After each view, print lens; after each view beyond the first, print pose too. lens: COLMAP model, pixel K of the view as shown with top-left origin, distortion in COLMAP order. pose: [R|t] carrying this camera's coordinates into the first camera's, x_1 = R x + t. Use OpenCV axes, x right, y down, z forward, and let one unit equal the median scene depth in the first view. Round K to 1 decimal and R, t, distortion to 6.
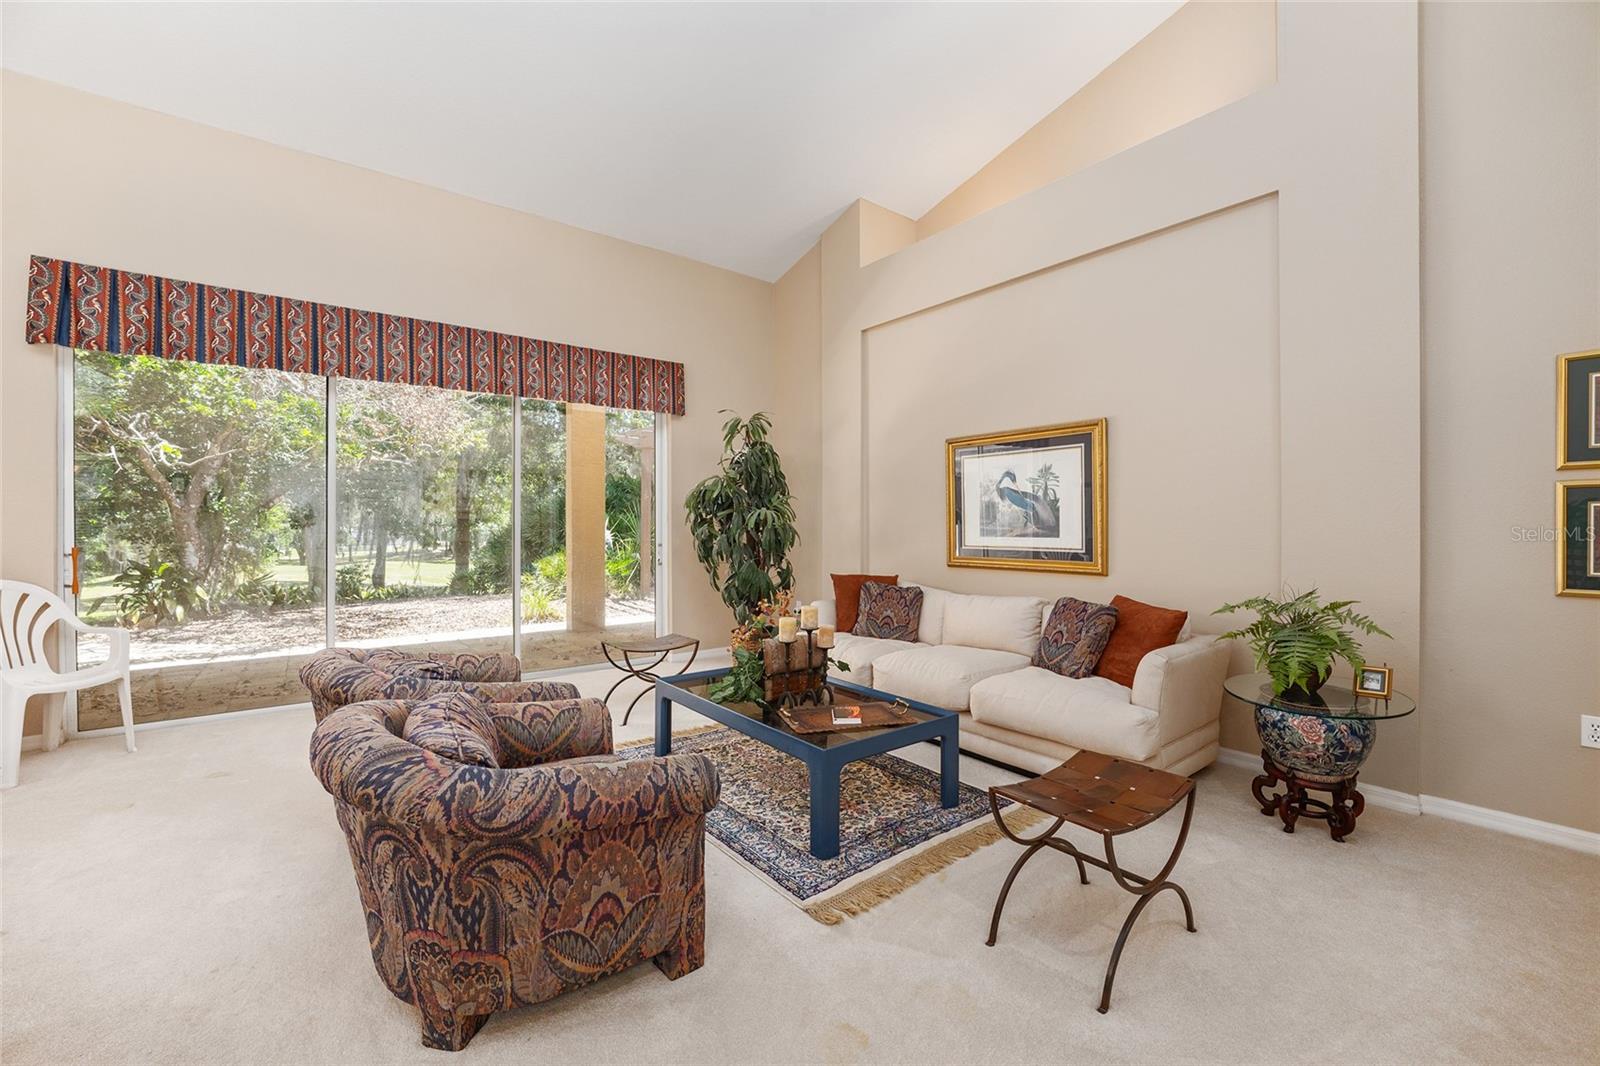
lens RADIAL K [[648.6, 0, 804.9], [0, 648.6, 530.6], [0, 0, 1]] dist [-0.027891, 0.003806]
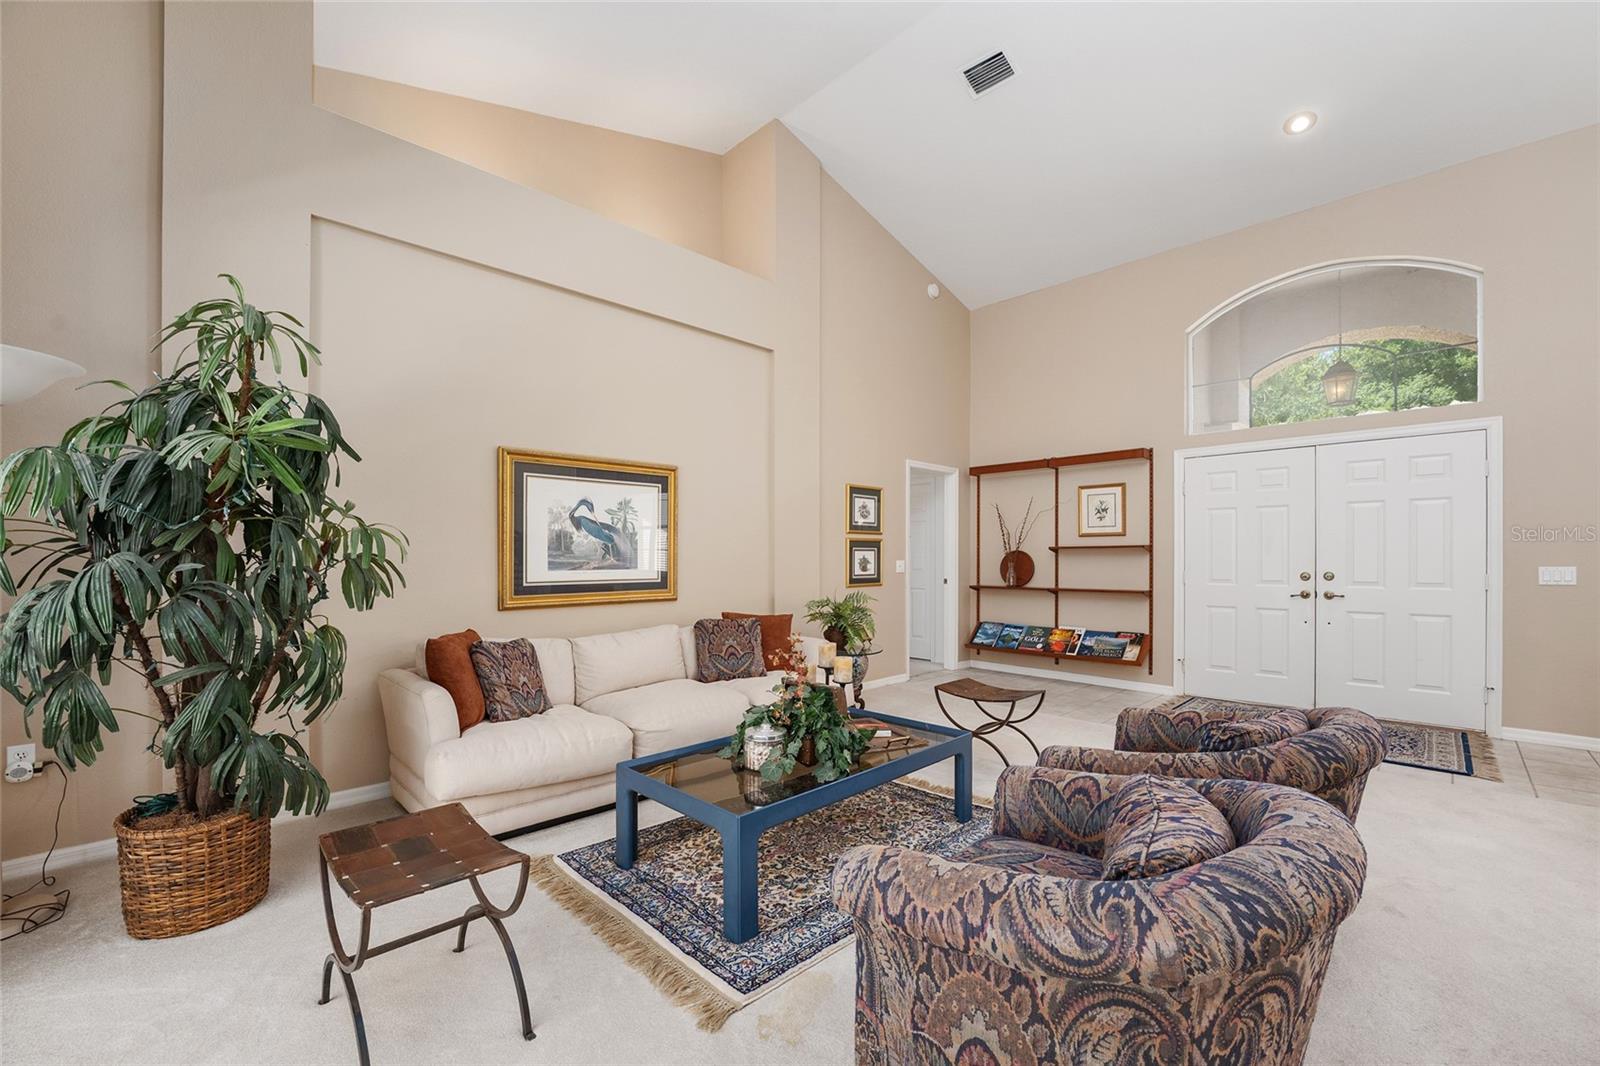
lens RADIAL K [[654.6, 0, 809.2], [0, 654.6, 561.7], [0, 0, 1]] dist [-0.022894, -0.000257]
pose [[-0.121474, -0.009181, 0.992552, -0.723028], [0.007966, 0.999916, 0.010224, -0.009777], [-0.992563, 0.009149, -0.121391, 0.874540]]
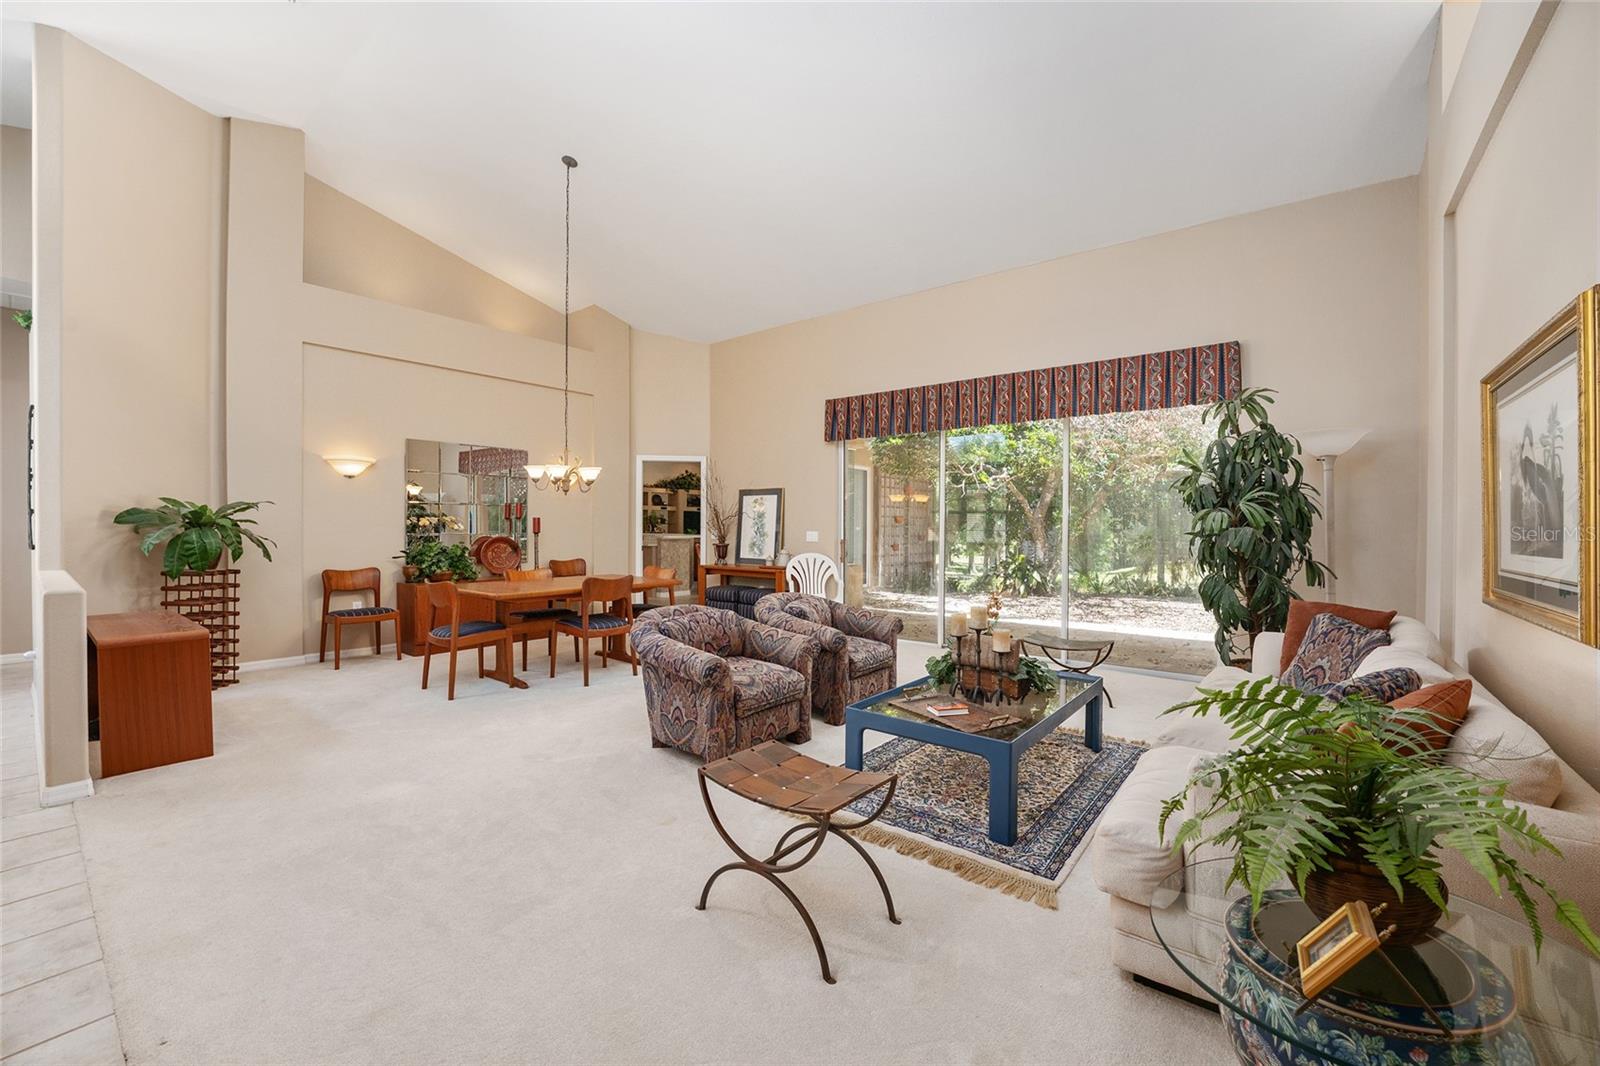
lens RADIAL K [[643.5, 0, 804.4], [0, 643.5, 533.0], [0, 0, 1]] dist [-0.027868, 0.004400]
pose [[0.231957, 0.008686, -0.972687, 0.725698], [-0.012073, 0.999909, 0.006051, -0.004016], [0.972651, 0.010340, 0.232040, 0.370583]]
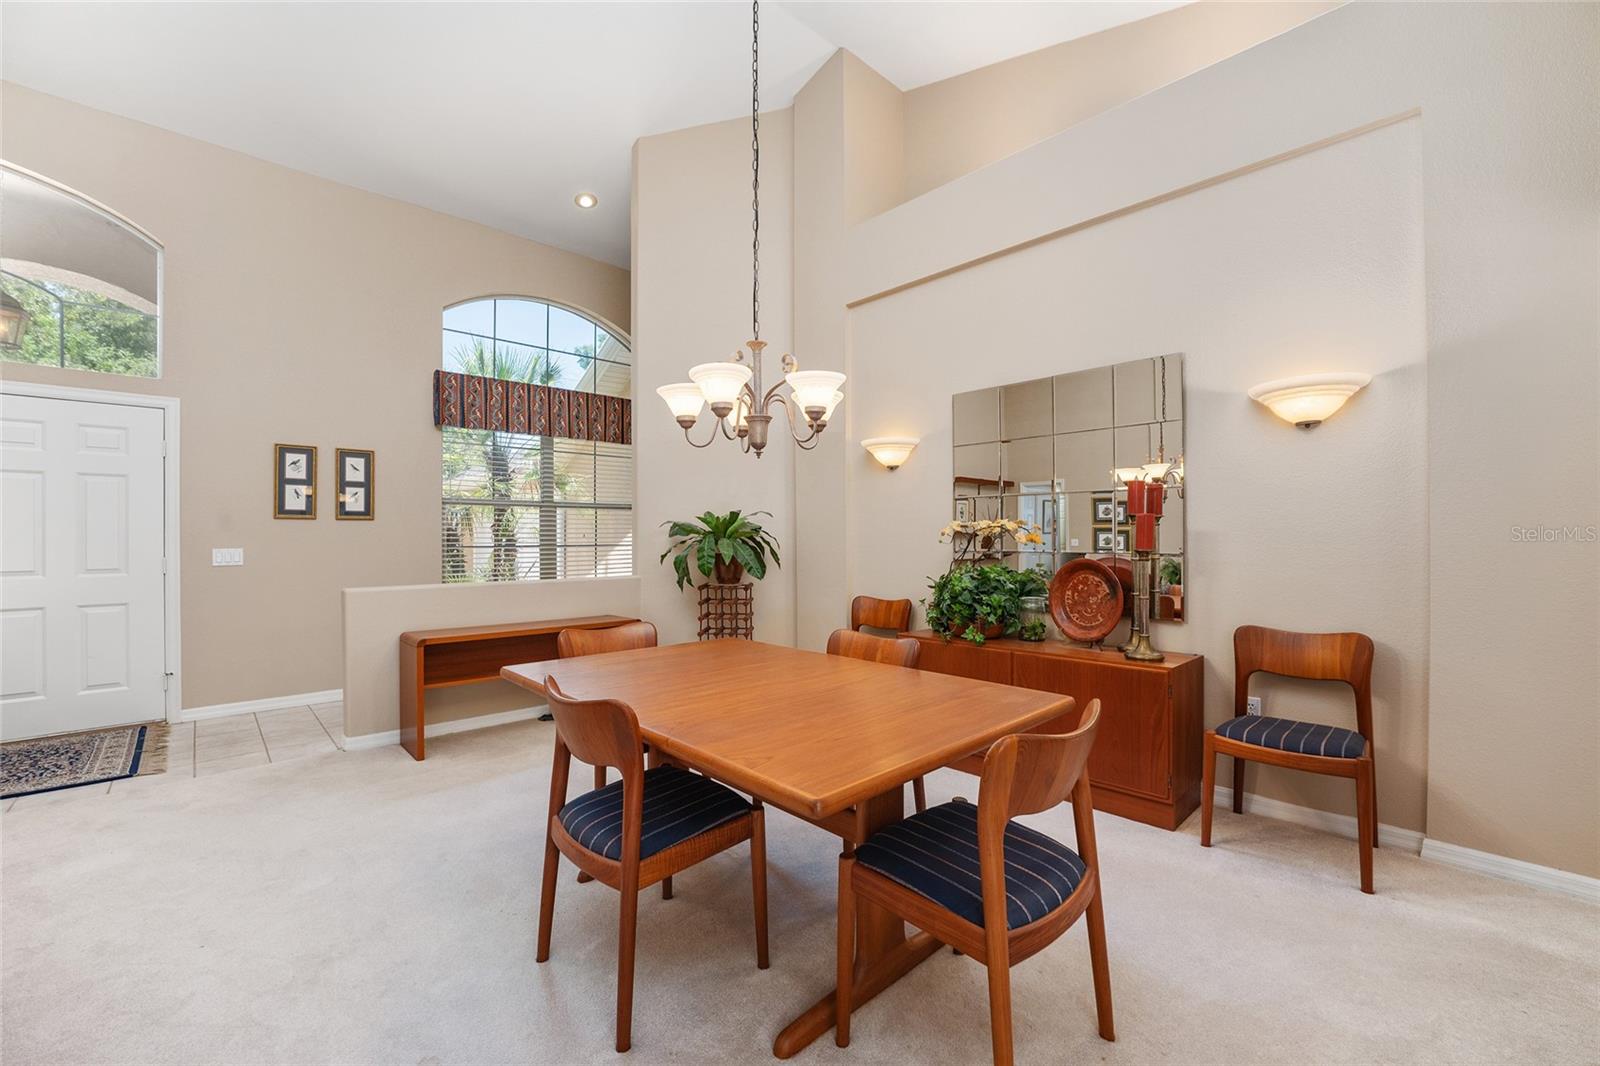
lens RADIAL K [[648.6, 0, 804.9], [0, 648.6, 530.6], [0, 0, 1]] dist [-0.027891, 0.003806]
pose [[-0.995481, 0.001952, -0.094944, -0.744131], [0.002102, 0.999997, -0.001483, -0.008500], [0.094941, -0.001676, -0.995482, 0.738035]]
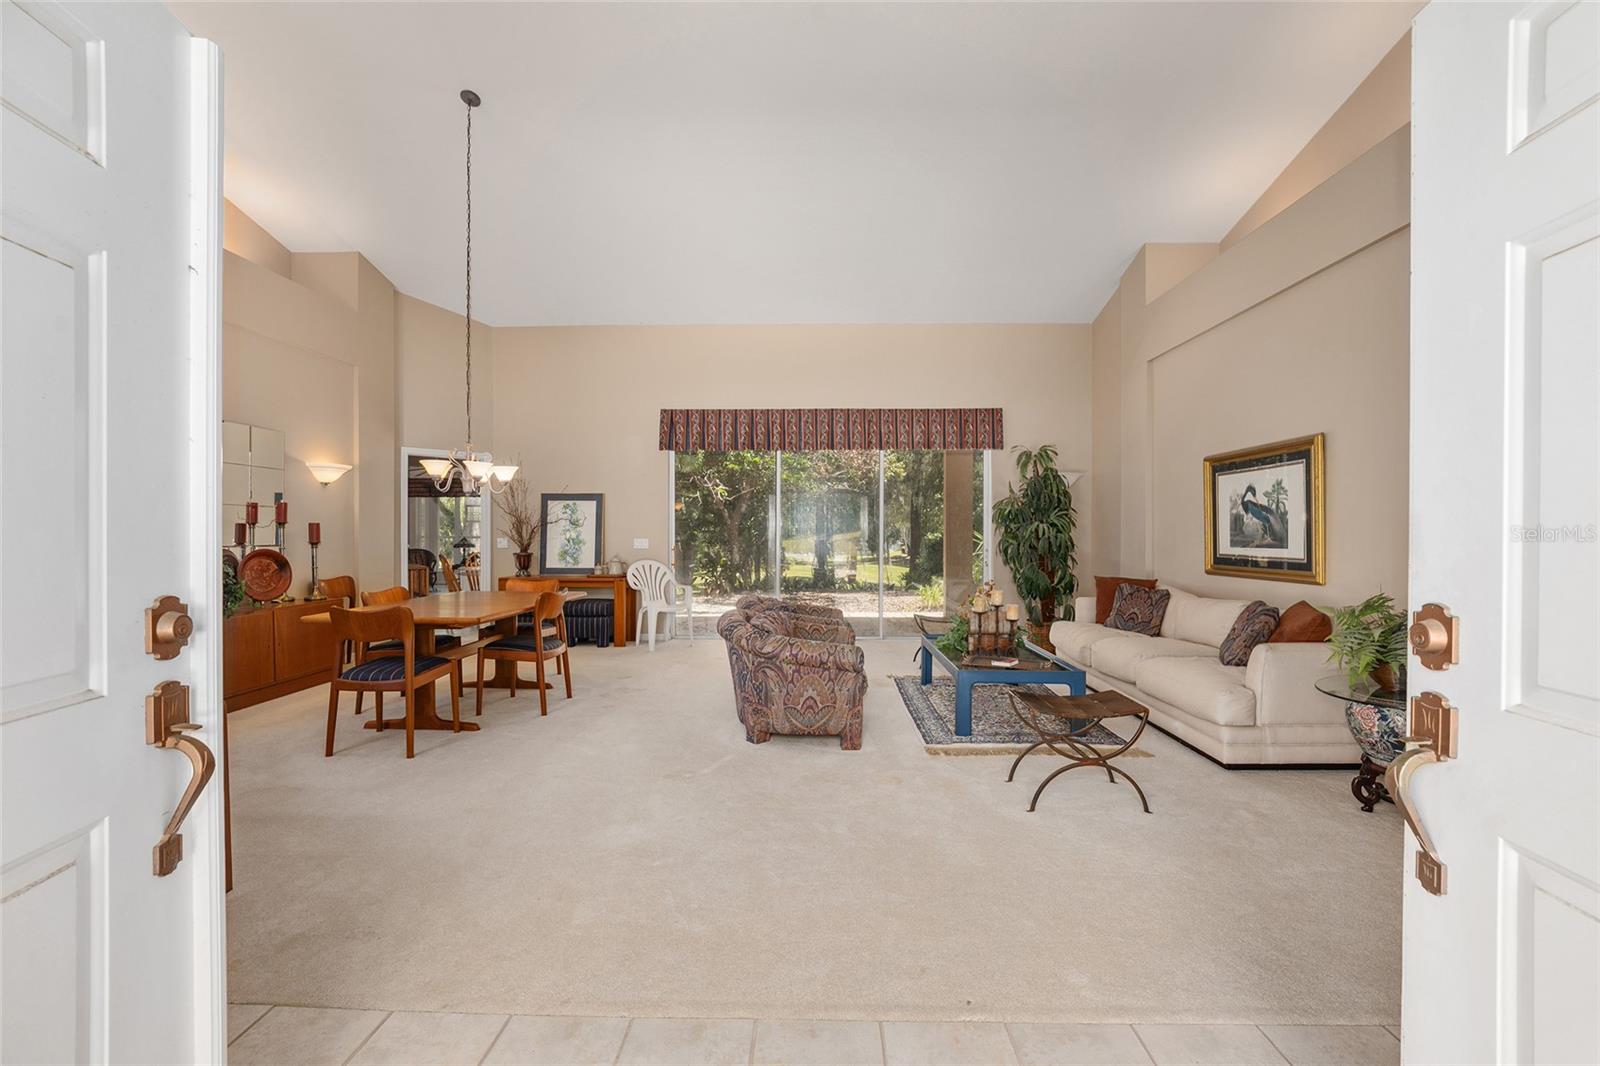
lens RADIAL K [[638.0, 0, 803.7], [0, 638.0, 539.9], [0, 0, 1]] dist [-0.011771, 0.000052]
pose [[0.770128, 0.005314, -0.637867, 0.457696], [-0.005197, 0.999984, 0.002056, -0.000078], [0.637868, 0.001731, 0.770144, -0.315186]]
